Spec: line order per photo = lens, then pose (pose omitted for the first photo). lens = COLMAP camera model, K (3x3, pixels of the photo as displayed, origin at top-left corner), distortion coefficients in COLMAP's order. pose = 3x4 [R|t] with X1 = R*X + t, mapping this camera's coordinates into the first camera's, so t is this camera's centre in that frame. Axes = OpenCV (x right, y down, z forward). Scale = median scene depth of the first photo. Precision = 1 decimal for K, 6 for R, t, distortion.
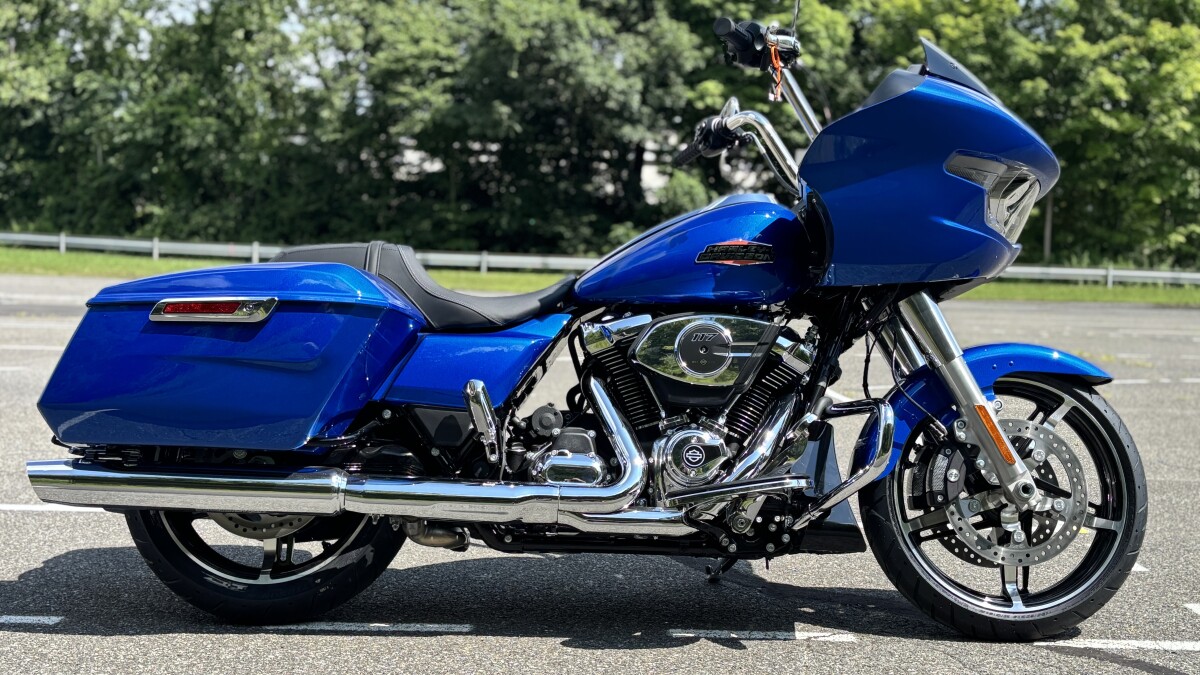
lens RADIAL K [[1460.0, 0, 600.0], [0, 1460.0, 337.5], [0, 0, 1]] dist [0.192523, -0.547760]
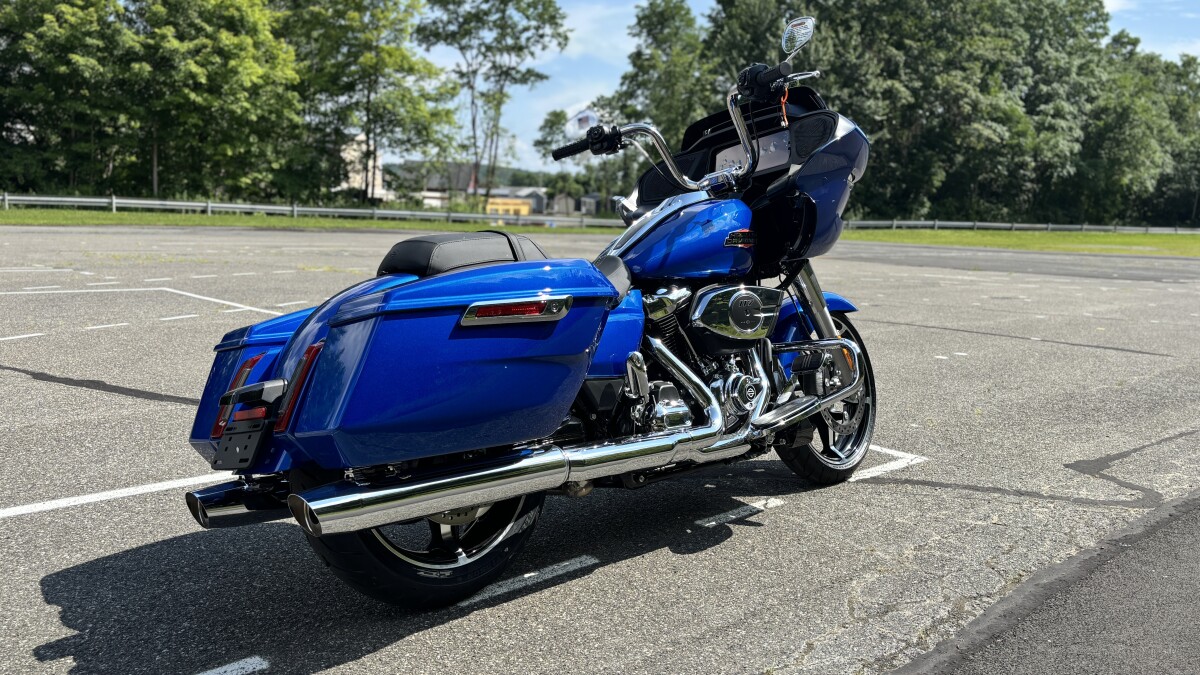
lens RADIAL K [[976.5, 0, 570.7], [0, 976.5, 339.5], [0, 0, 1]] dist [0.087686, -0.172475]
pose [[0.725583, -0.087316, 0.682573, -0.591999], [0.020684, 0.994236, 0.105198, -0.058298], [-0.687824, -0.062212, 0.723207, 0.430174]]
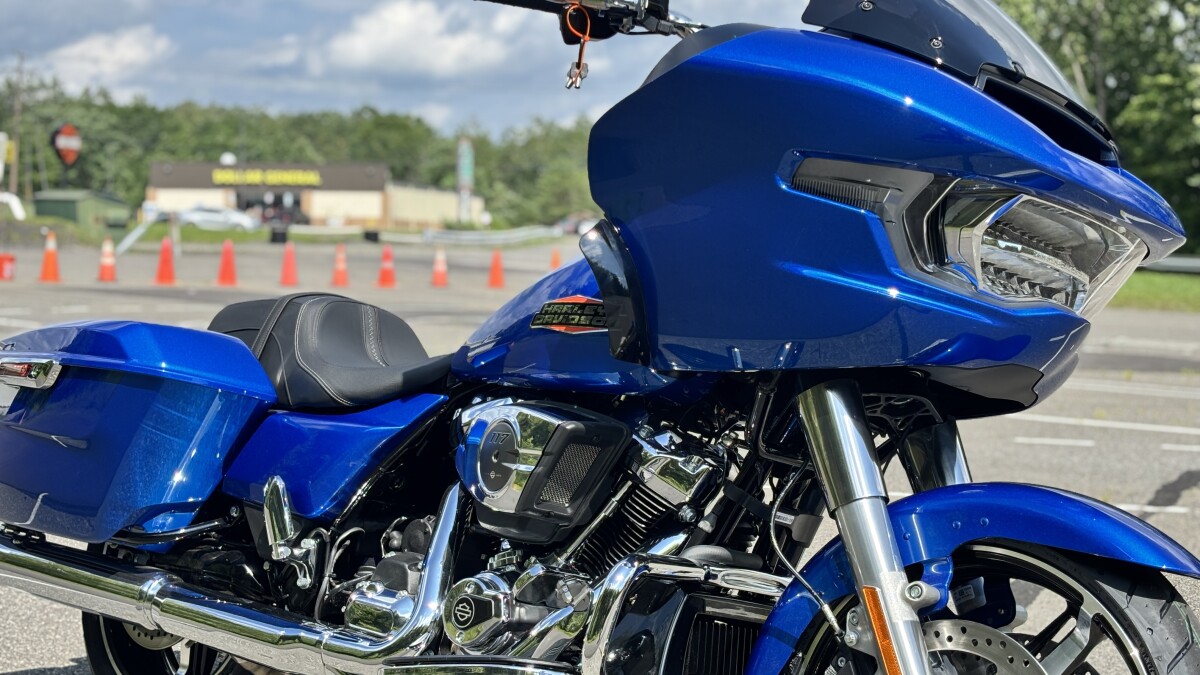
lens RADIAL K [[1880.3, 0, 600.2], [0, 1880.3, 311.8], [0, 0, 1]] dist [0.223865, -0.859112]
pose [[0.716748, 0.016889, -0.697128, 0.657551], [-0.046890, 0.998611, -0.024017, -0.036986], [0.695754, 0.049903, 0.716545, 0.369946]]
